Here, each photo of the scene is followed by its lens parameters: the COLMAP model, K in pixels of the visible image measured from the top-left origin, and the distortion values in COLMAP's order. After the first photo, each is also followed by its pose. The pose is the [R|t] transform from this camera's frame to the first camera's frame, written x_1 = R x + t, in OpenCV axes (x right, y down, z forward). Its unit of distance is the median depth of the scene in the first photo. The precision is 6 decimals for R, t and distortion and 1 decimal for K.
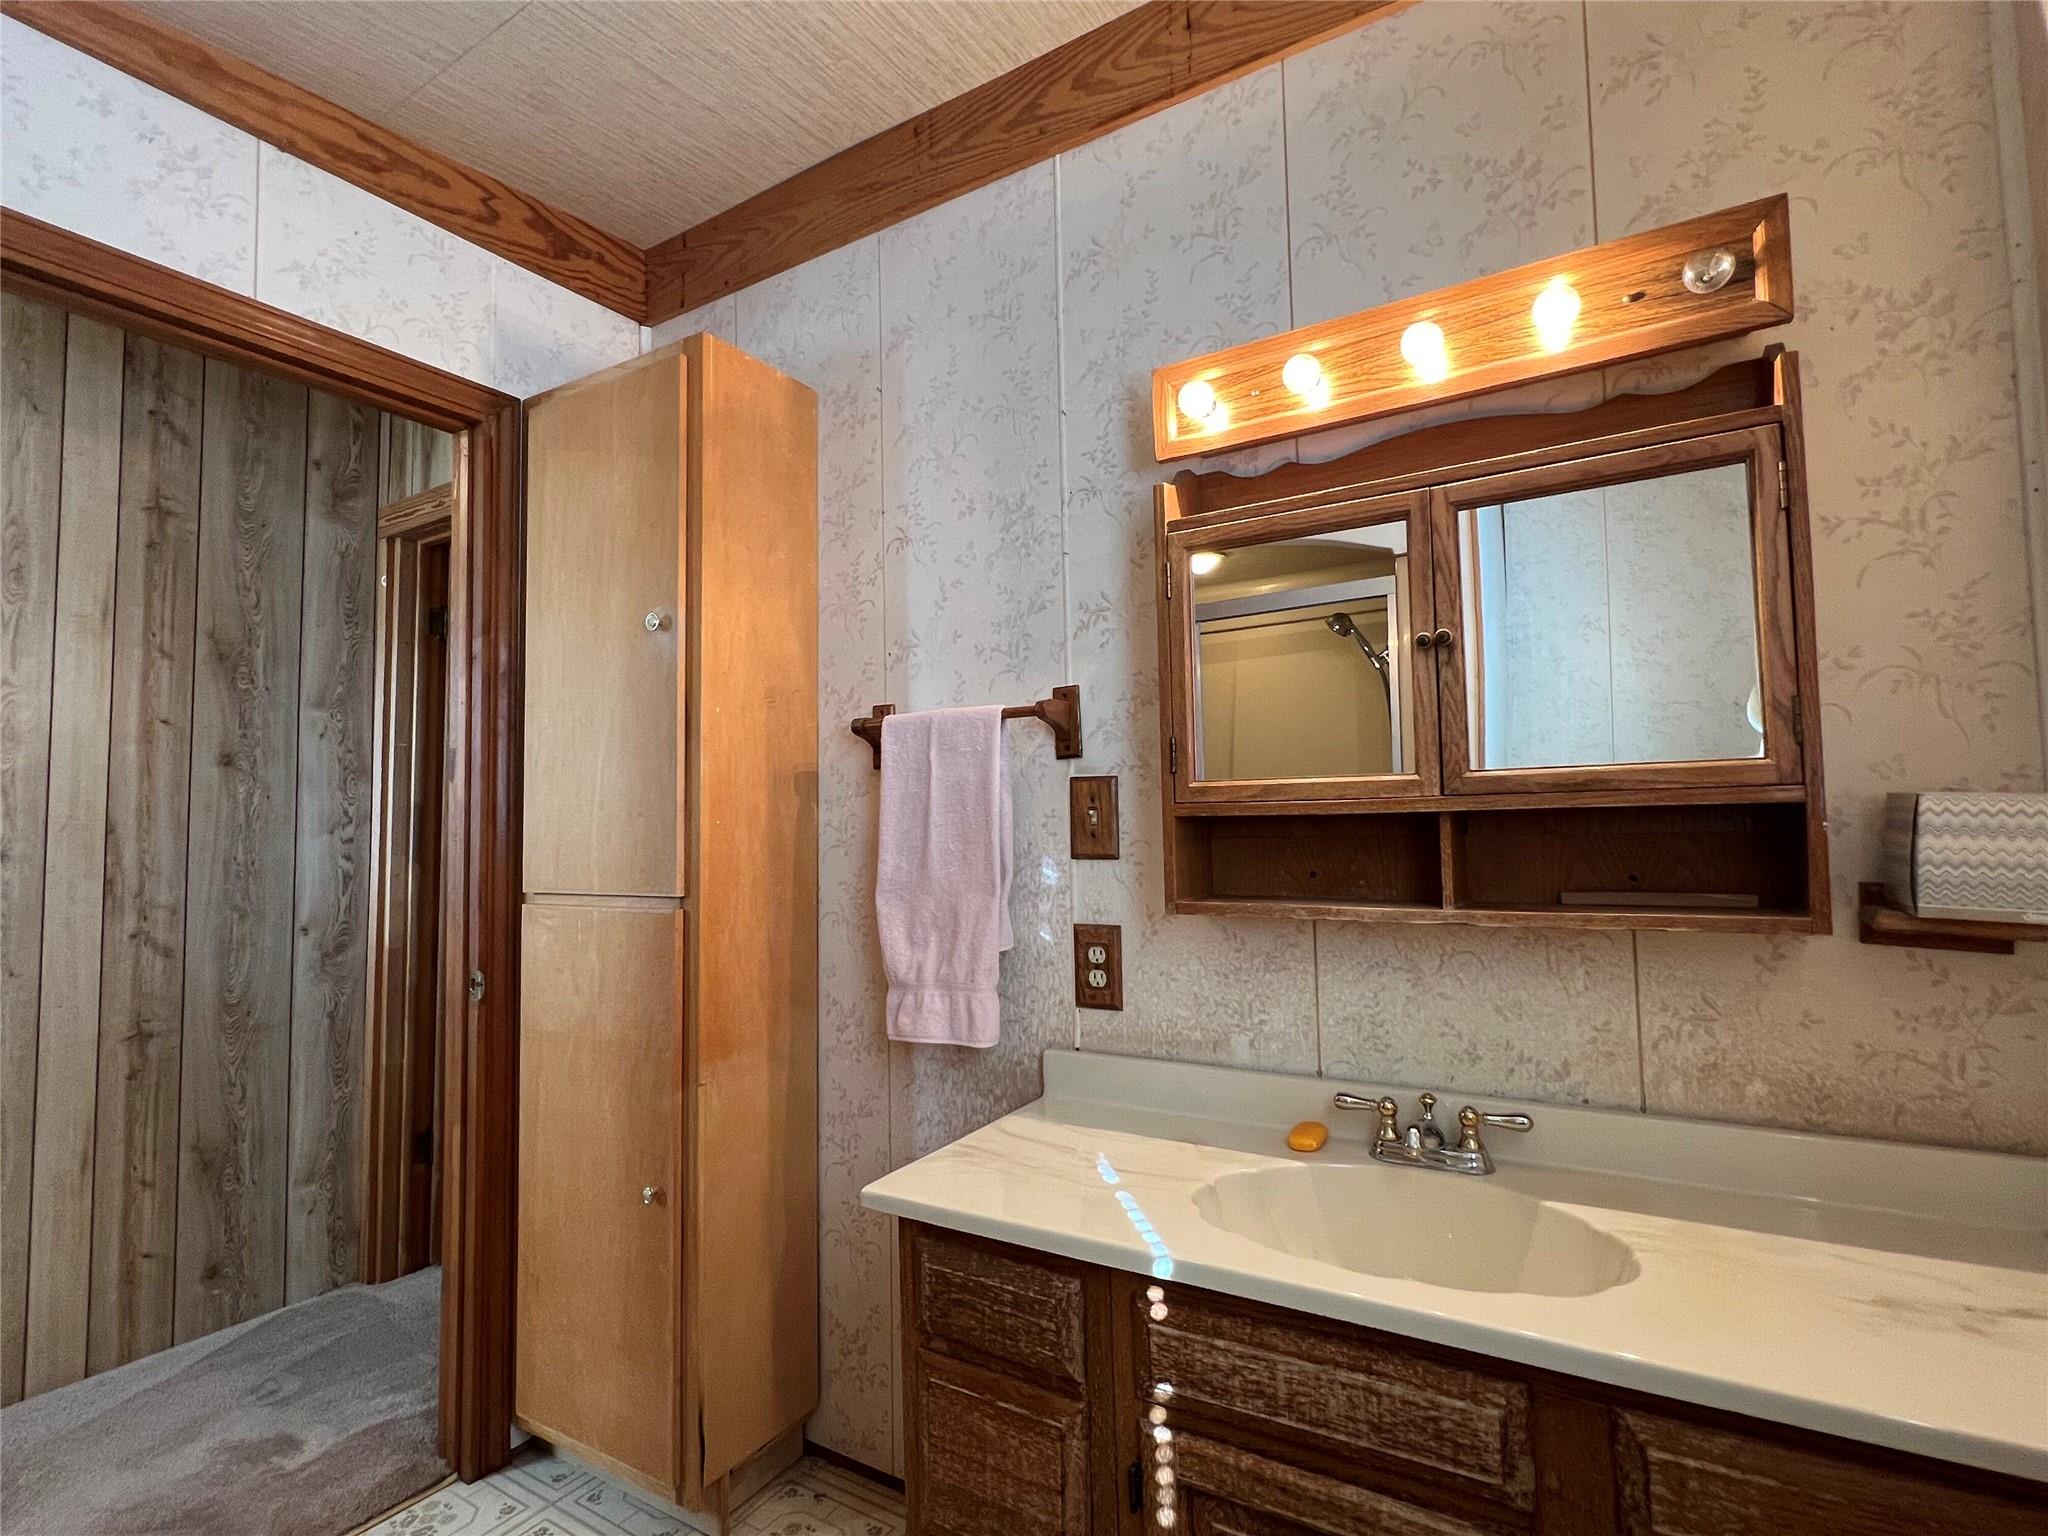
lens RADIAL K [[993.2, 0, 1024.0], [0, 993.2, 768.0], [0, 0, 1]] dist [0.000504, 0.000253]
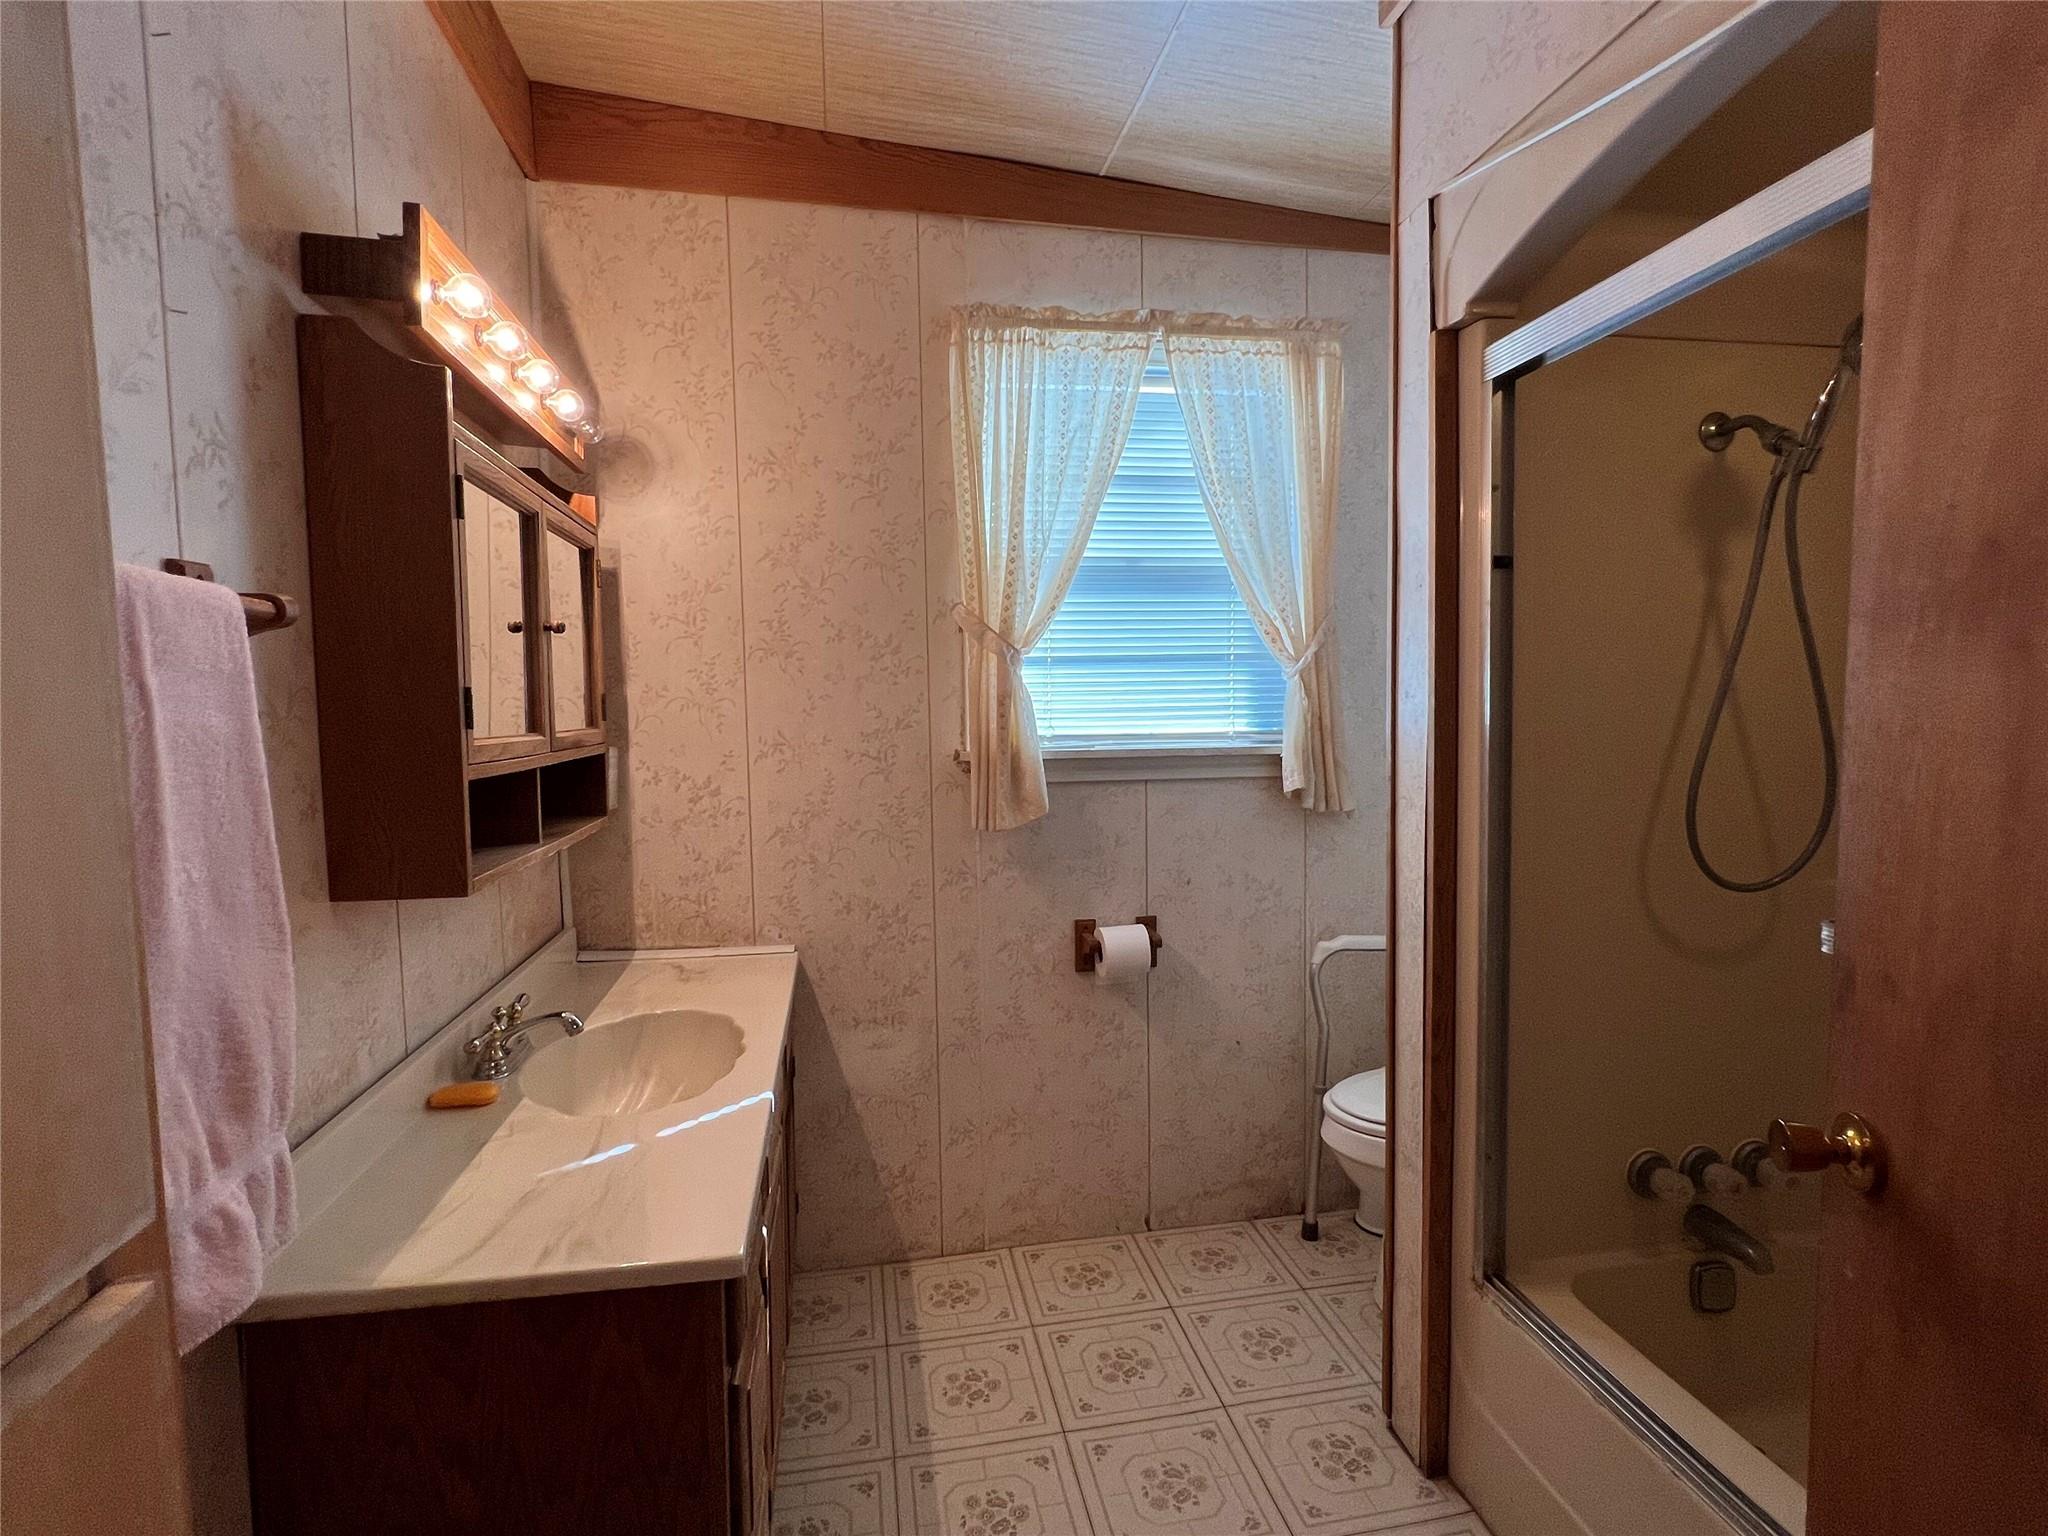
lens RADIAL K [[993.2, 0, 1024.0], [0, 993.2, 768.0], [0, 0, 1]] dist [0.000504, 0.000253]
pose [[-0.661045, -0.020998, 0.750053, -0.879509], [-0.015622, 0.999777, 0.014221, 0.021555], [-0.750184, -0.002316, -0.661225, 1.329763]]
